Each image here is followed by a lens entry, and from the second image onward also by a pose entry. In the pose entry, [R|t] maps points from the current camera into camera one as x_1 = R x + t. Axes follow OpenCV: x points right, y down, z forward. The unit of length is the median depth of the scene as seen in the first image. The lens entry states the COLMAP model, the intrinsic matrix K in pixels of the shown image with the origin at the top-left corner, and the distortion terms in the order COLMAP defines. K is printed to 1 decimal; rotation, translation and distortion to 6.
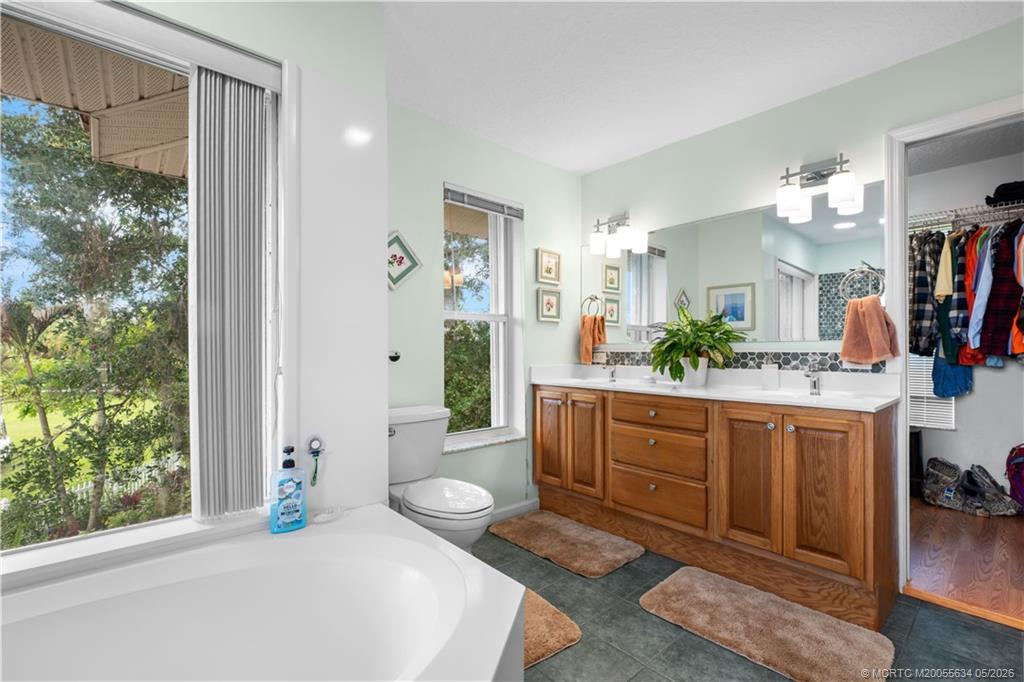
lens RADIAL K [[446.6, 0, 514.0], [0, 446.6, 345.9], [0, 0, 1]] dist [0.001514, 0.000009]
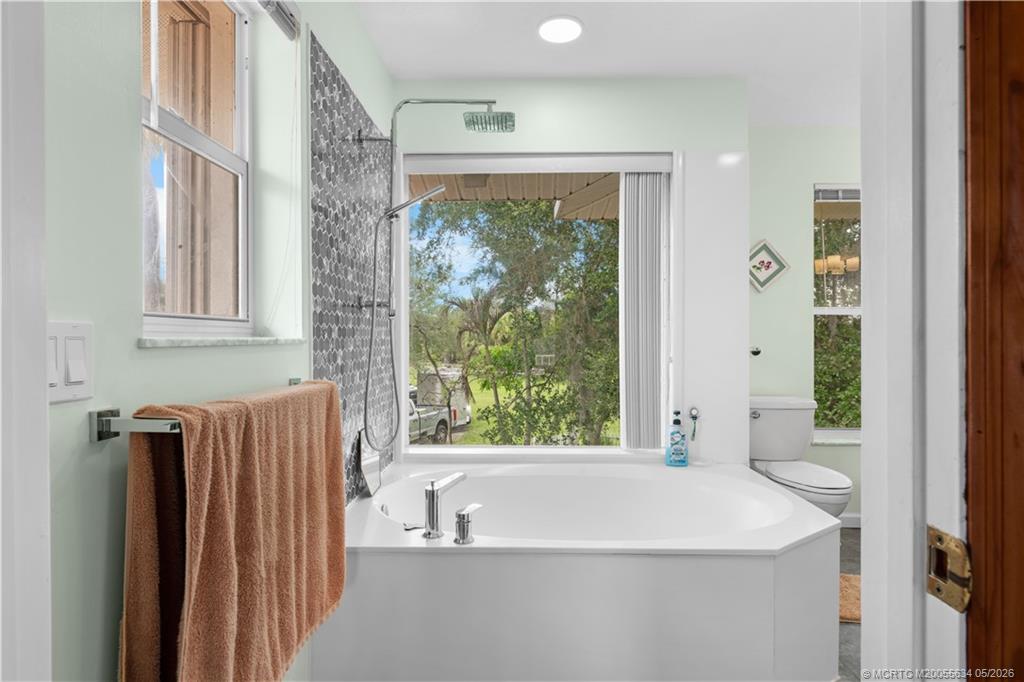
lens RADIAL K [[521.2, 0, 512.0], [0, 521.2, 341.0], [0, 0, 1]] dist [-0.000374, -0.000282]
pose [[0.727827, 0.005549, -0.685738, 0.176240], [0.002081, 0.999945, 0.010299, -0.016251], [0.685758, -0.008923, 0.727775, -0.393699]]
